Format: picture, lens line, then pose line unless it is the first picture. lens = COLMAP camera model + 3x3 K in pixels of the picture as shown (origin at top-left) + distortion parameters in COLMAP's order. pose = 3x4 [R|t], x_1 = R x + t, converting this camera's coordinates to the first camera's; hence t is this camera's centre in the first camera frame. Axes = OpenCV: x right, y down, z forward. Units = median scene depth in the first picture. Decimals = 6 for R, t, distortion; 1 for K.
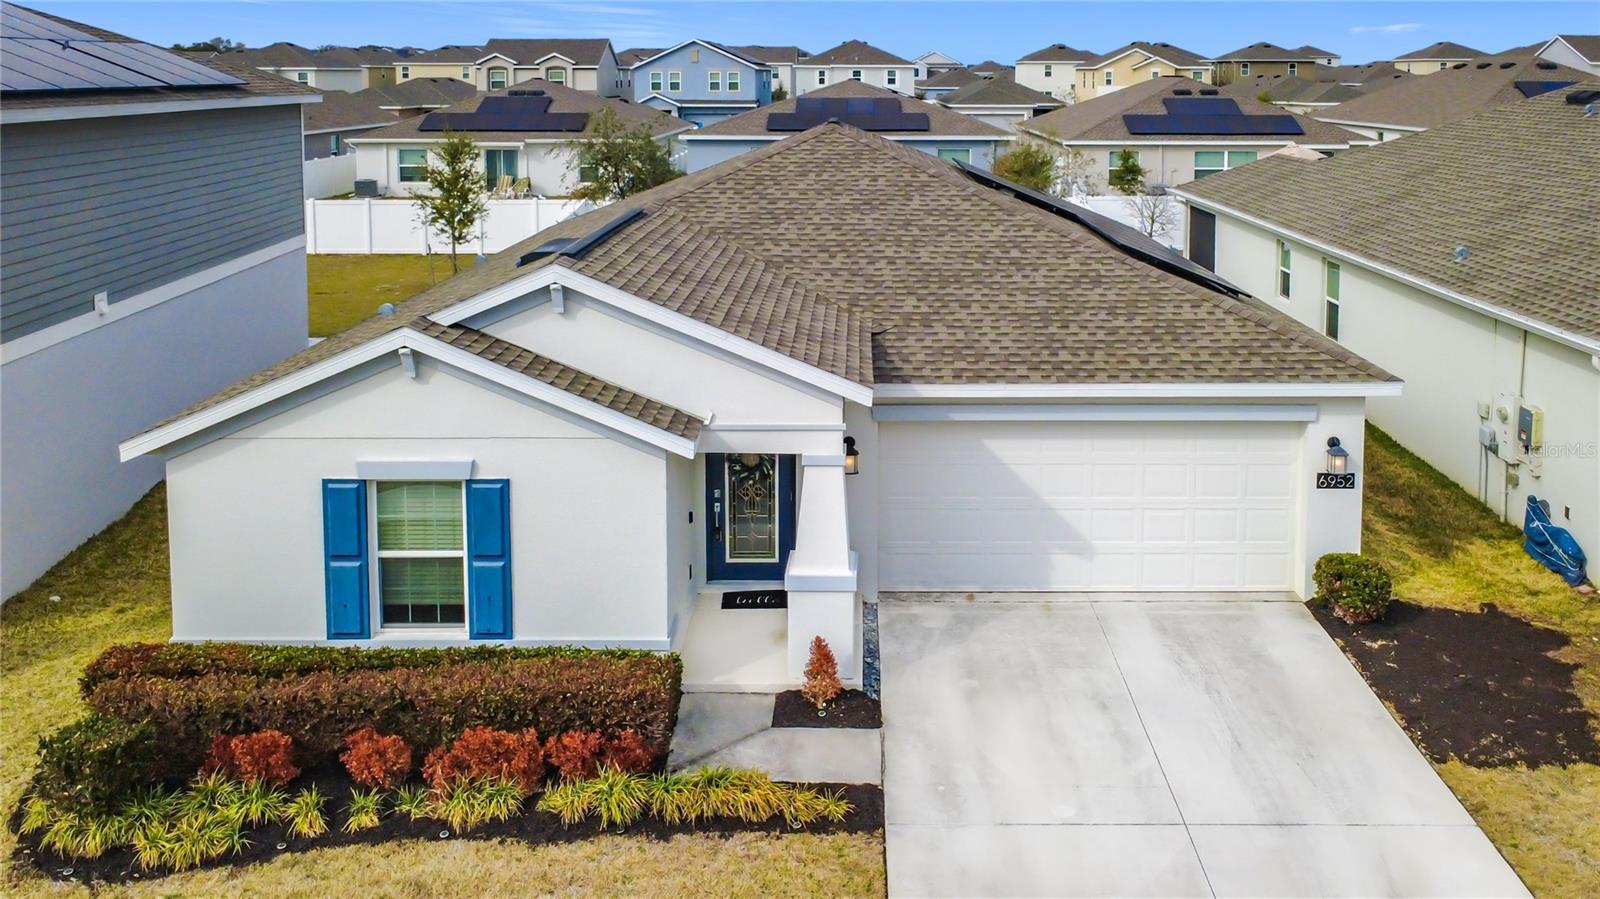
lens RADIAL K [[1277.4, 0, 862.9], [0, 1277.4, 213.0], [0, 0, 1]] dist [0.000618, 0.000482]
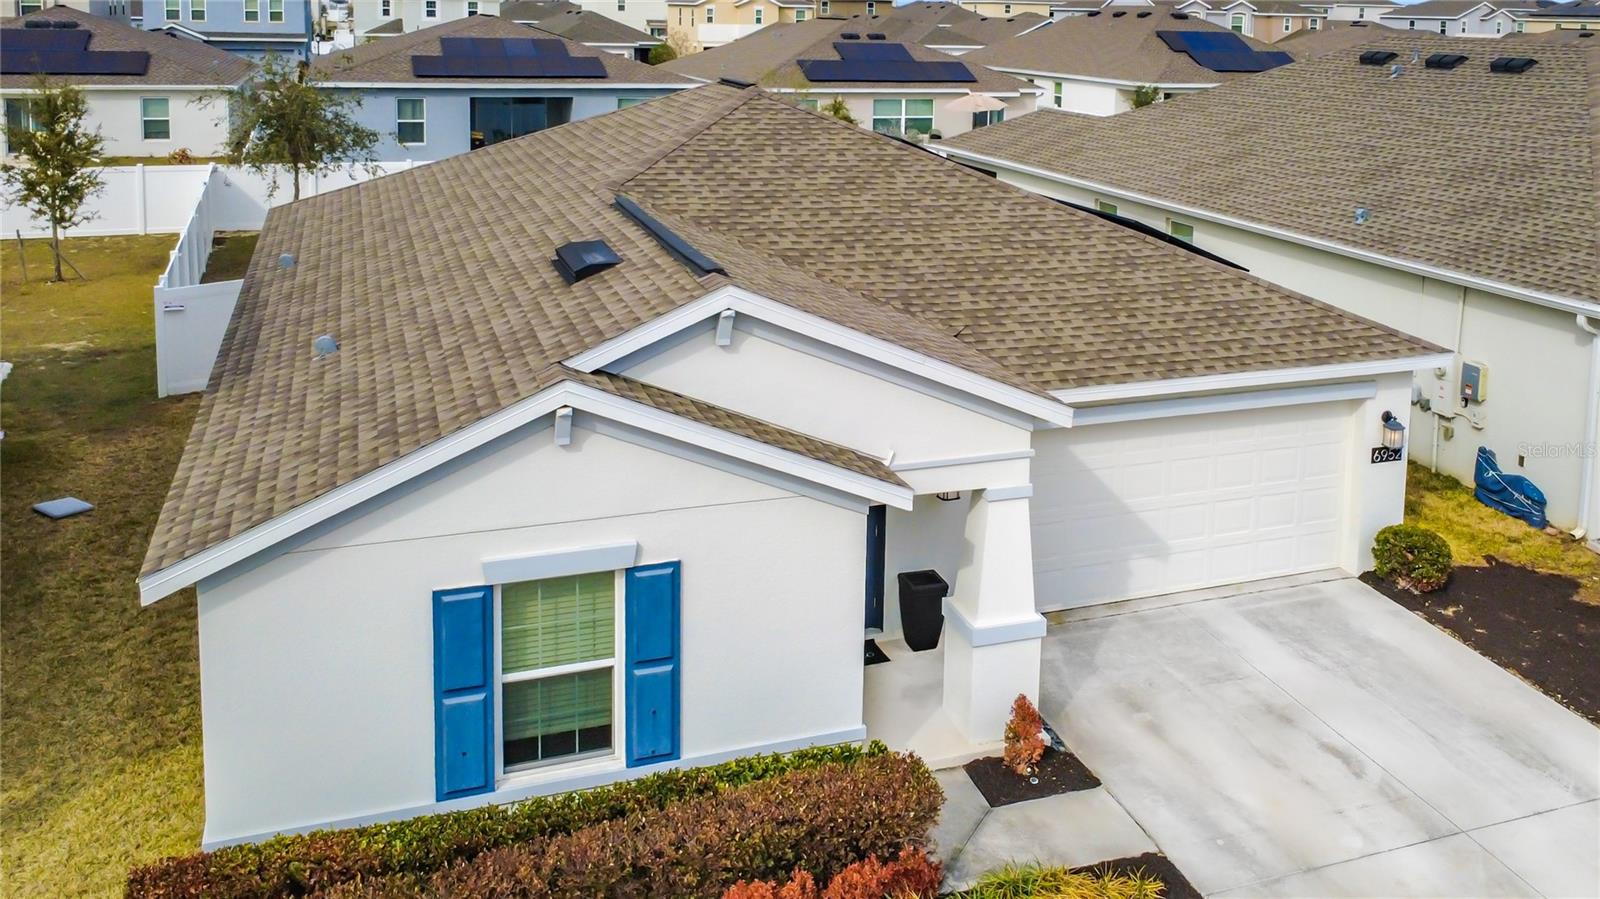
lens RADIAL K [[1367.7, 0, 873.2], [0, 1367.7, 212.0], [0, 0, 1]] dist [0.002434, -0.003012]
pose [[0.934123, -0.031396, 0.355569, -0.390952], [0.016512, 0.998859, 0.044819, -0.035926], [-0.356570, -0.035996, 0.933575, 0.151241]]
